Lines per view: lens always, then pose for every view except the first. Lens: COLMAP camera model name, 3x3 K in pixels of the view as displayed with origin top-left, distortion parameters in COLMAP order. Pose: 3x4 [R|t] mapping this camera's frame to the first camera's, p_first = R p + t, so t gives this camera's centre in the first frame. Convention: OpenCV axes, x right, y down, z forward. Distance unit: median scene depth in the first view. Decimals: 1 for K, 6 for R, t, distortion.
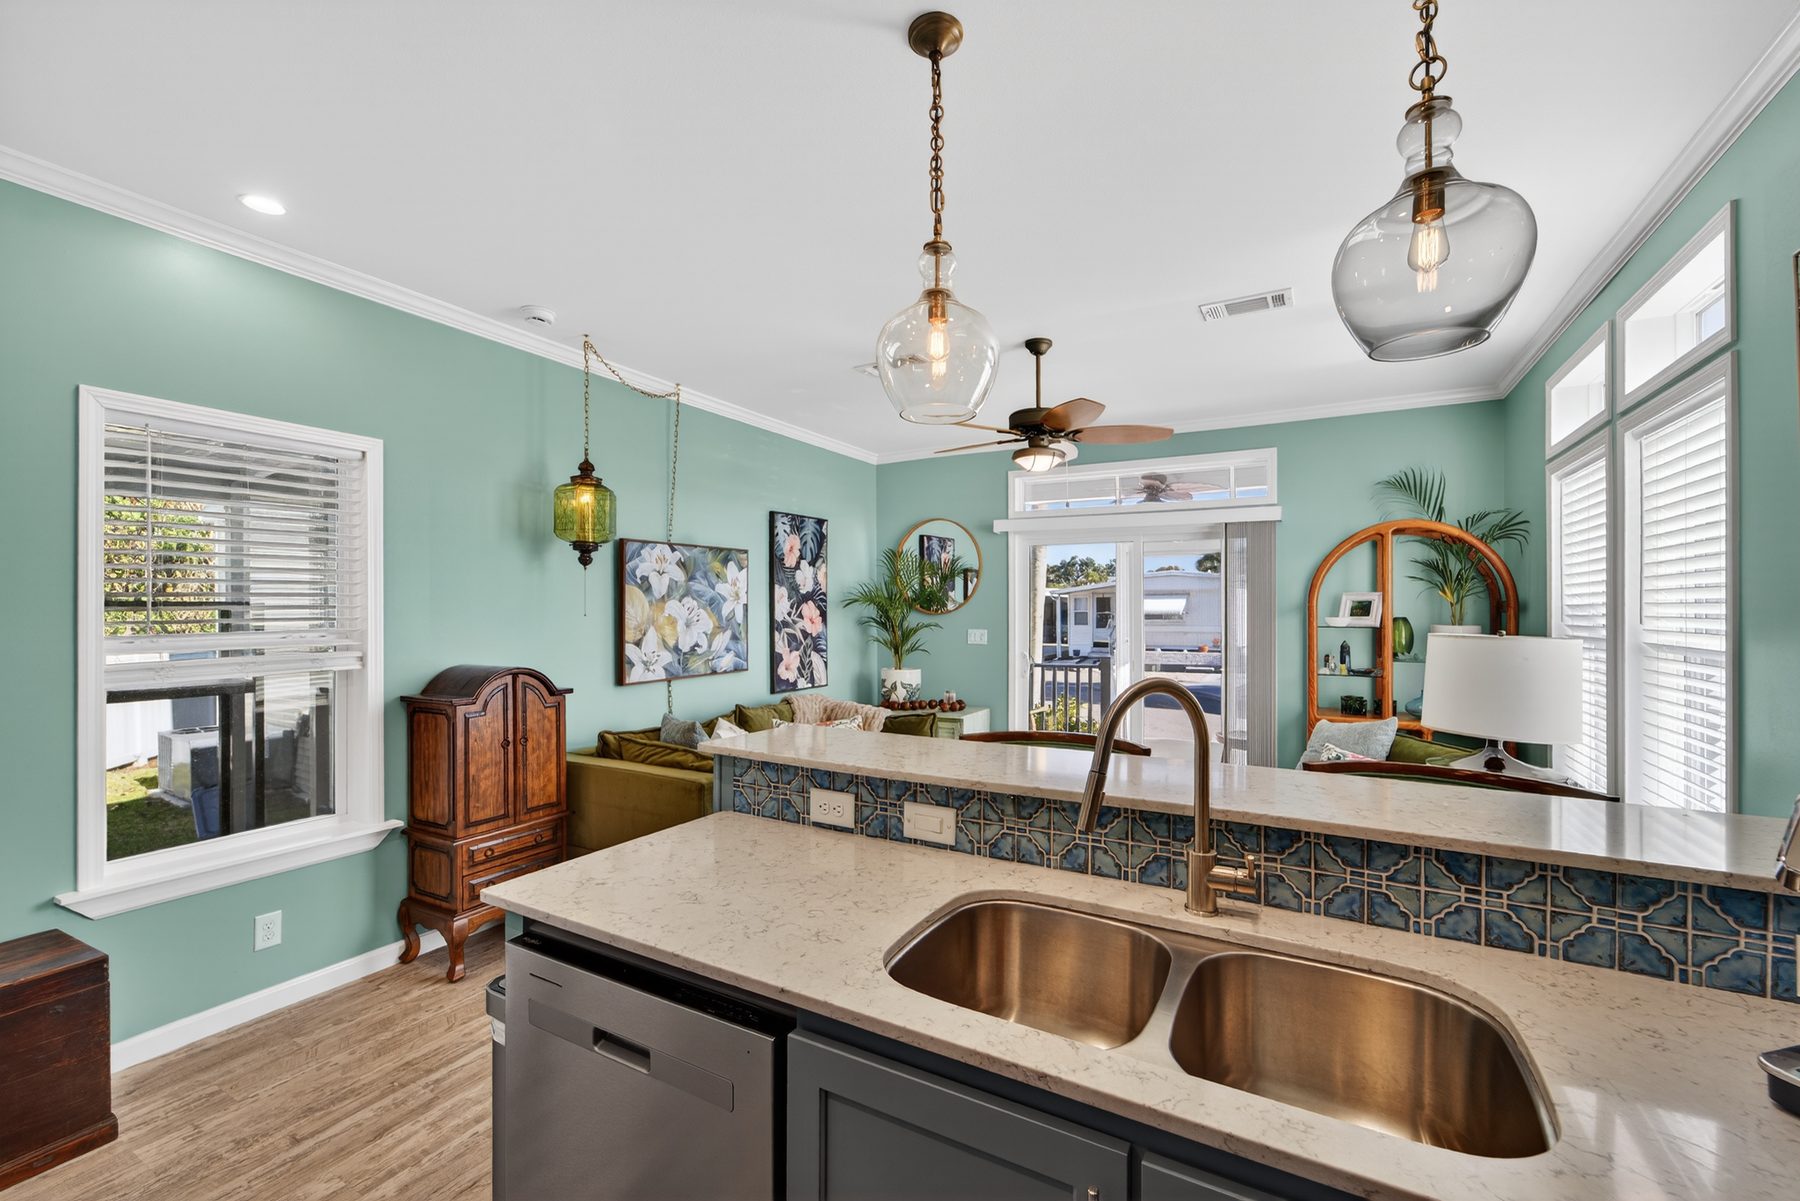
lens RADIAL K [[735.6, 0, 868.1], [0, 735.6, 606.5], [0, 0, 1]] dist [0.000896, -0.000027]
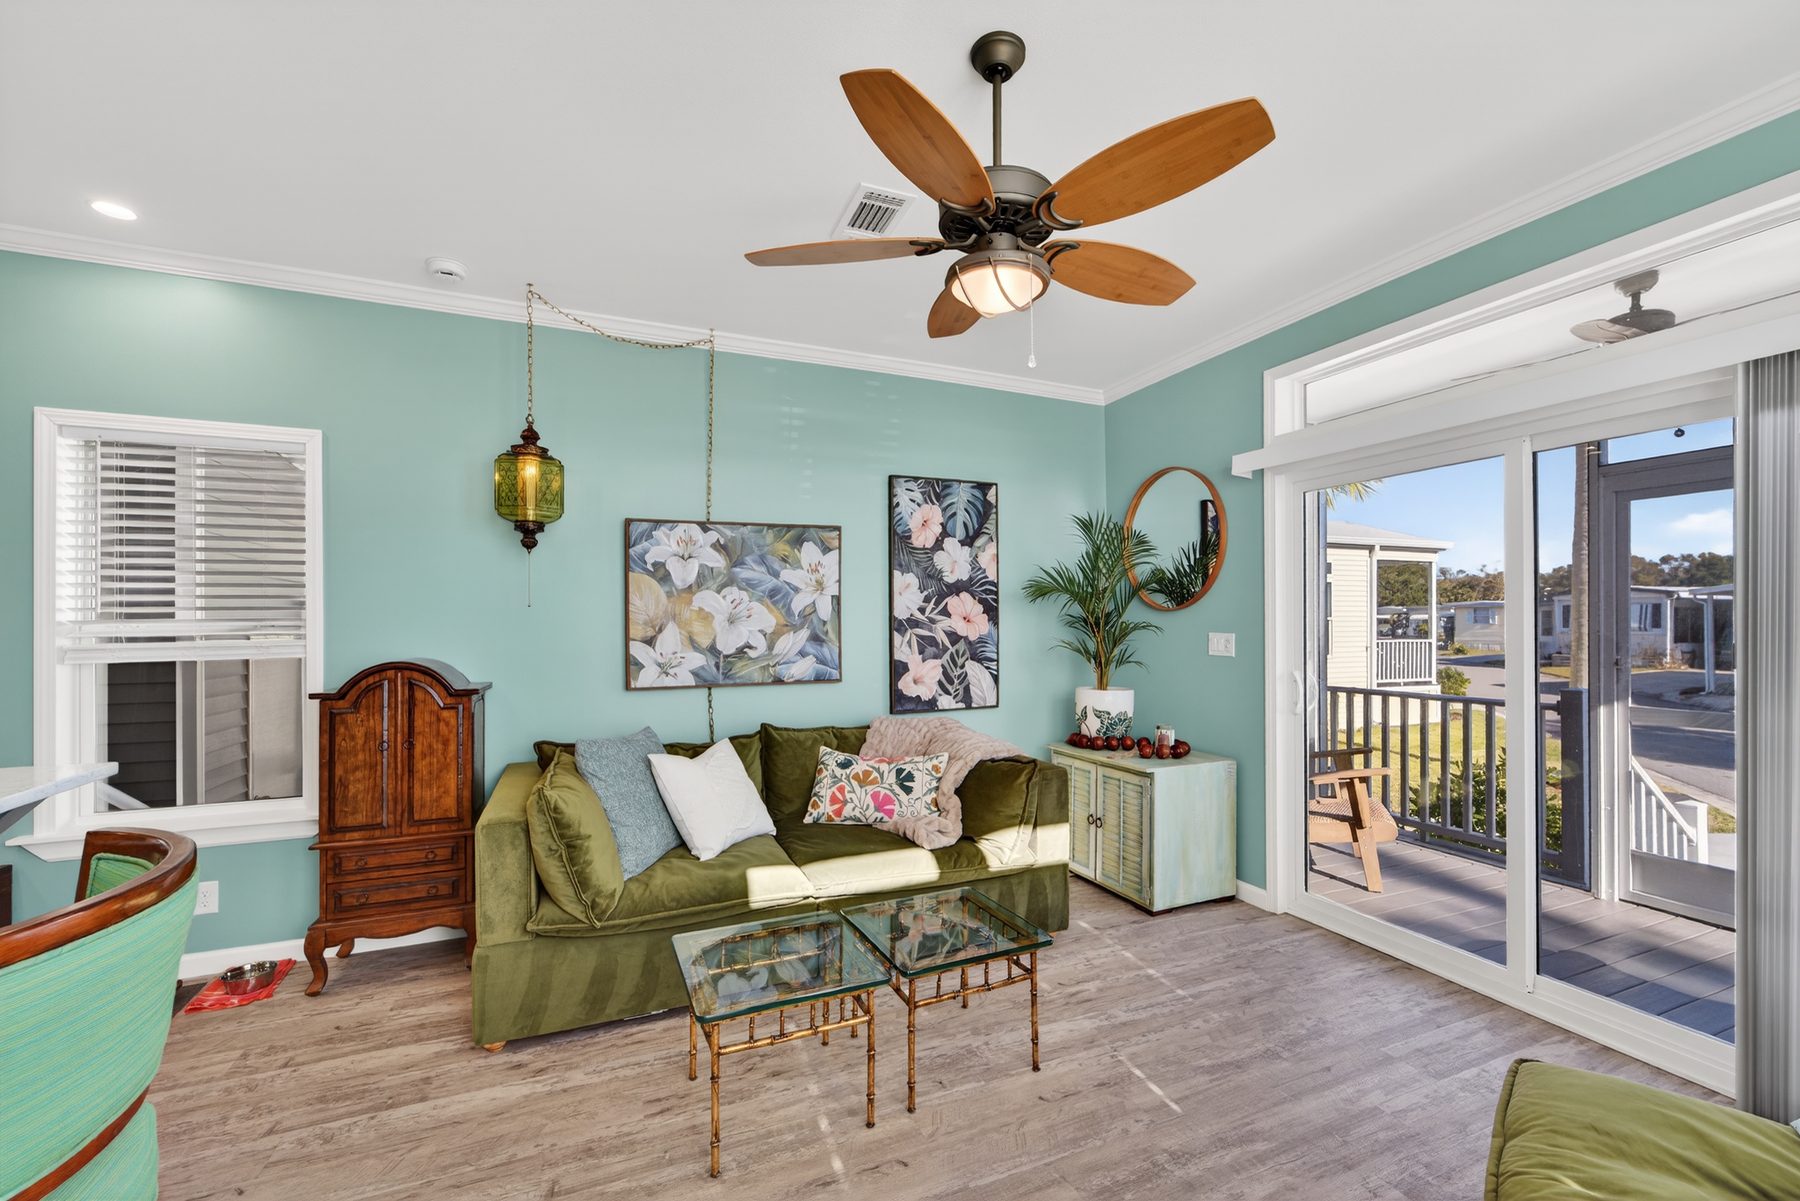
lens RADIAL K [[734.5, 0, 928.7], [0, 734.5, 617.2], [0, 0, 1]] dist [-0.013429, 0.009128]
pose [[0.810391, -0.008527, -0.585827, 0.349819], [0.006035, 0.999963, -0.006206, 0.023175], [0.585858, 0.001493, 0.810412, 0.401938]]
